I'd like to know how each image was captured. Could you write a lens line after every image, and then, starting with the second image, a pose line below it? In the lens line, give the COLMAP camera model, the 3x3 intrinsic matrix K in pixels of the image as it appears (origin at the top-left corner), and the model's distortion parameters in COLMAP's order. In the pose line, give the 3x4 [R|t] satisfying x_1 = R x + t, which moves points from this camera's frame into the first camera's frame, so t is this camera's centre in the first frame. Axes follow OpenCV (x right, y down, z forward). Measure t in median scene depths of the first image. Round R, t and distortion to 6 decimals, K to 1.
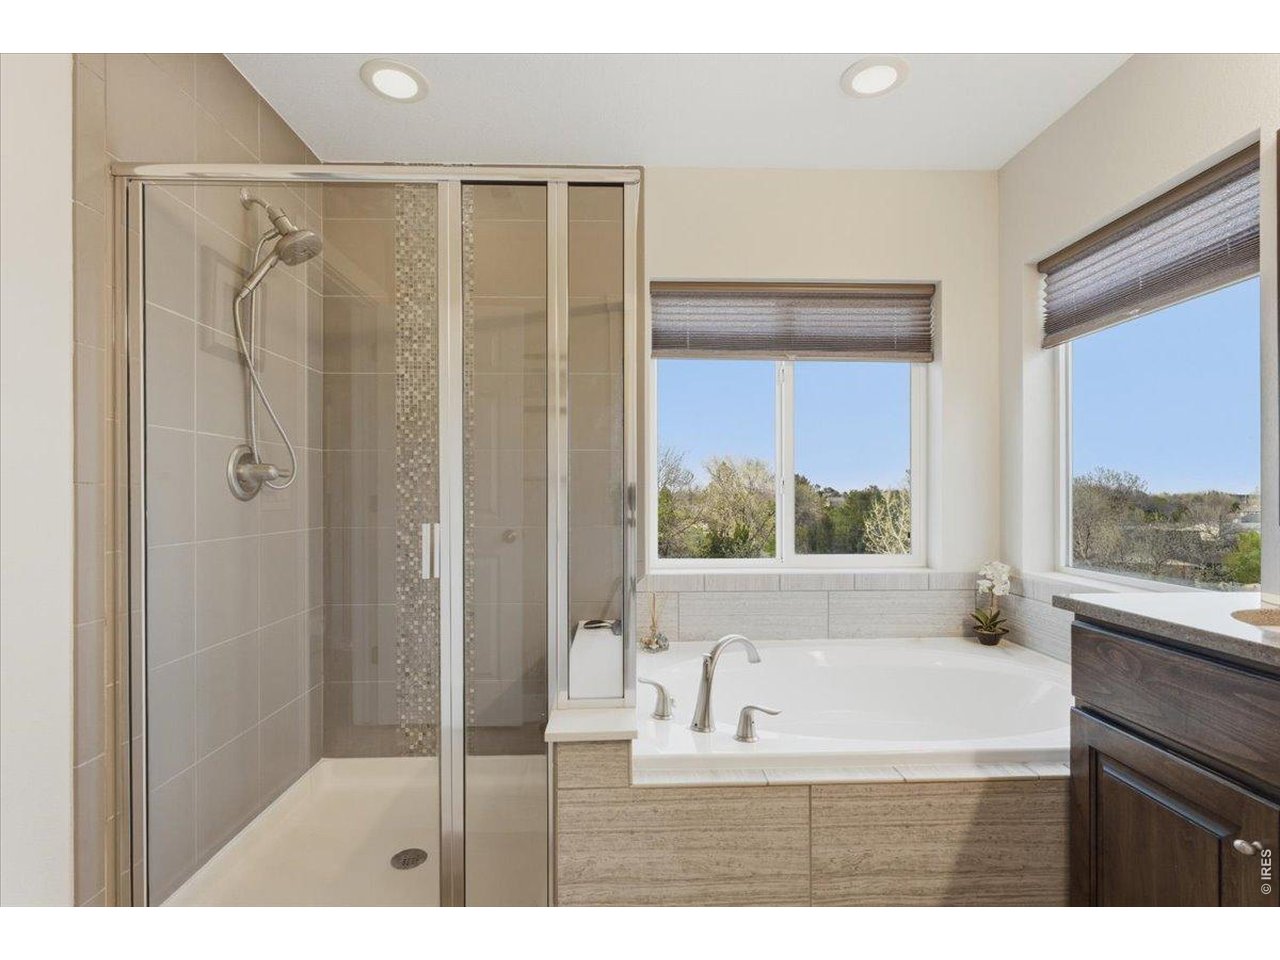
lens RADIAL K [[603.6, 0, 642.5], [0, 603.6, 486.7], [0, 0, 1]] dist [-0.001321, -0.001165]
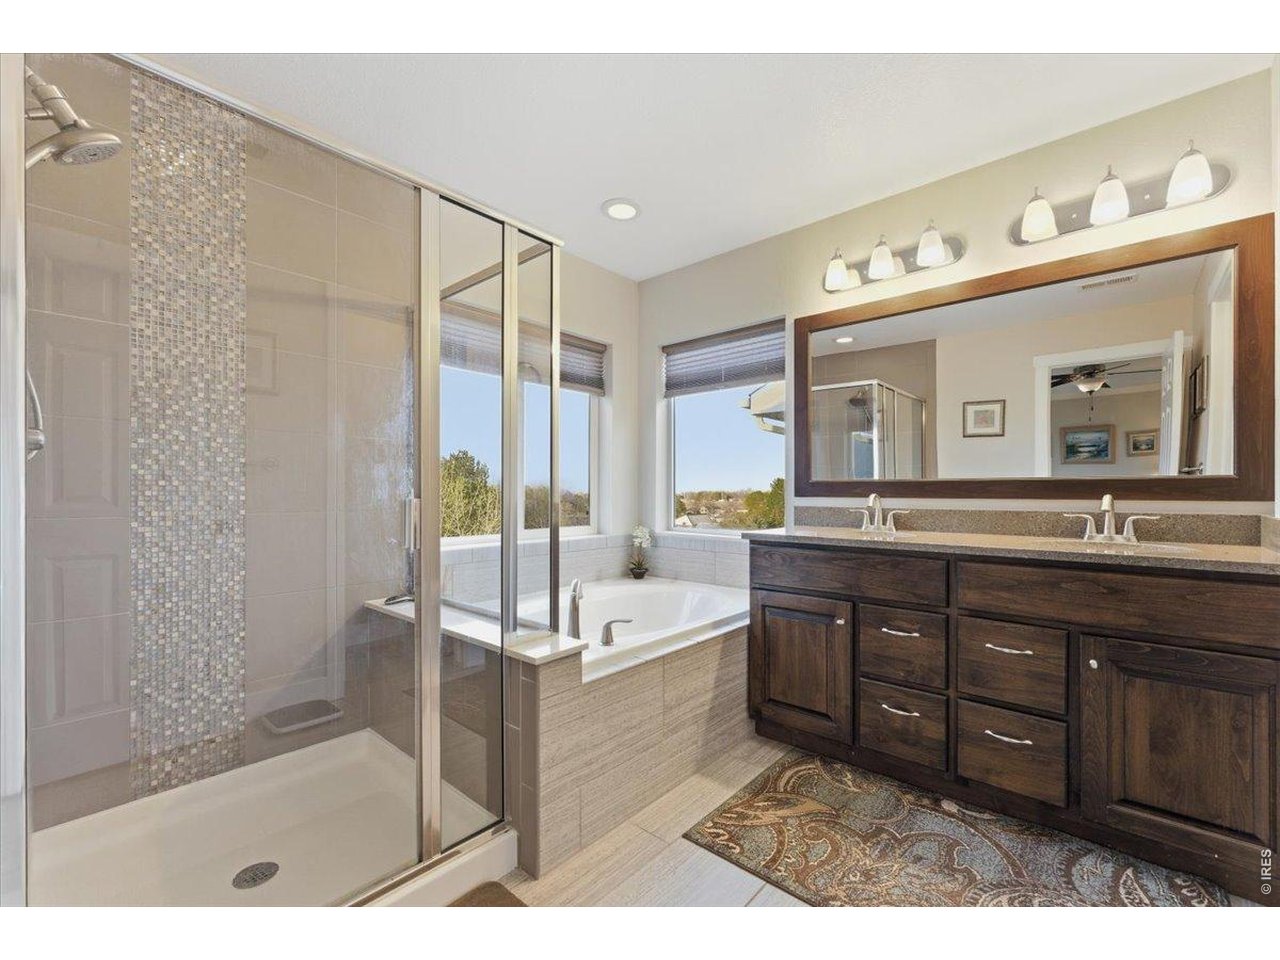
lens RADIAL K [[518.2, 0, 638.9], [0, 518.2, 482.7], [0, 0, 1]] dist [-0.000378, -0.000246]
pose [[0.708450, 0.013669, 0.705629, -0.412516], [-0.009845, 0.999907, -0.009485, 0.021202], [-0.705693, -0.000227, 0.708518, 0.030452]]
